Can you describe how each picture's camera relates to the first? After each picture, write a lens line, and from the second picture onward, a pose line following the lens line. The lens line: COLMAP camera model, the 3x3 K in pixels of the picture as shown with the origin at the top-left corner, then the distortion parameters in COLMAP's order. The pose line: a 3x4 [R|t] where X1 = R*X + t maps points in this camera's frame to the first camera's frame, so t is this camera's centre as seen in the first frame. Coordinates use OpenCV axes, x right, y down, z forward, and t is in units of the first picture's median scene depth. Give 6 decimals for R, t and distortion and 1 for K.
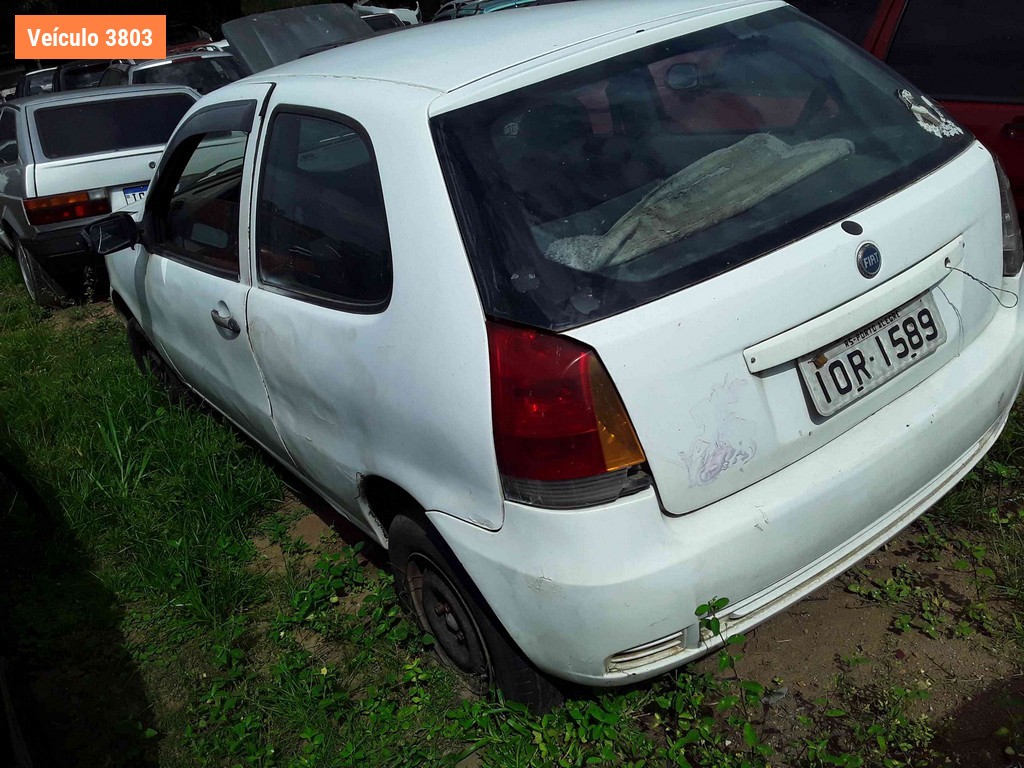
lens RADIAL K [[940.4, 0, 512.0], [0, 940.4, 384.0], [0, 0, 1]] dist [0.115562, -0.254017]
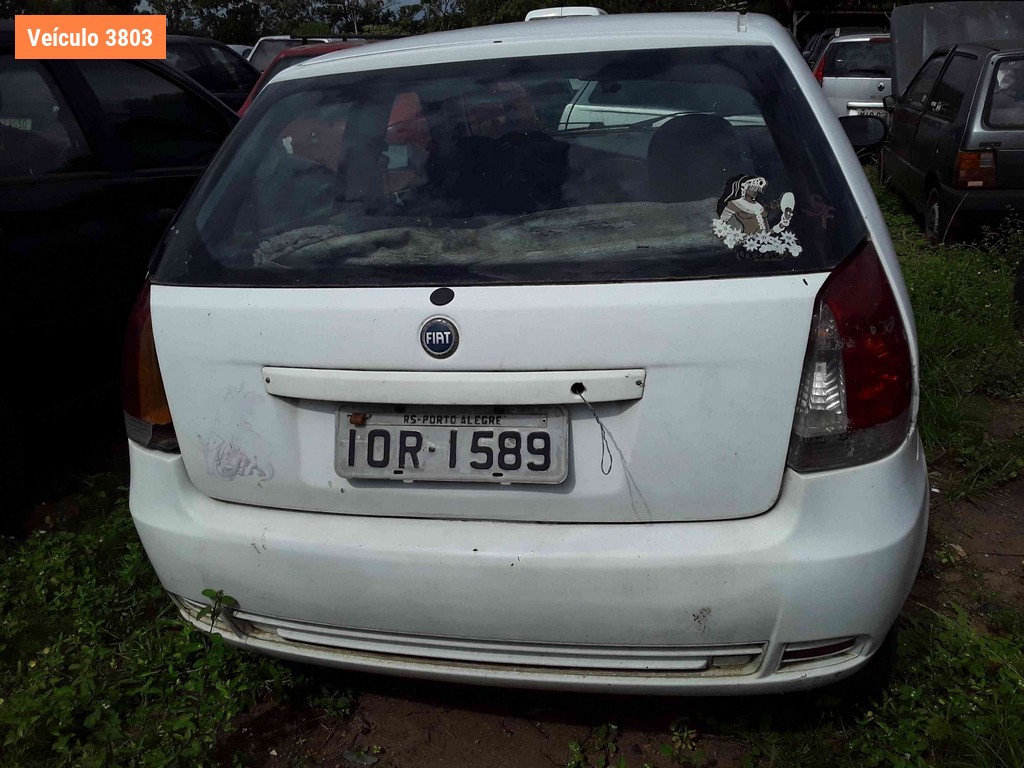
lens RADIAL K [[940.4, 0, 512.0], [0, 940.4, 384.0], [0, 0, 1]] dist [0.115562, -0.254017]
pose [[0.663661, 0.379259, -0.644761, 0.986550], [-0.362851, 0.916963, 0.165885, -0.257769], [0.654136, 0.123860, 0.746167, 0.414068]]
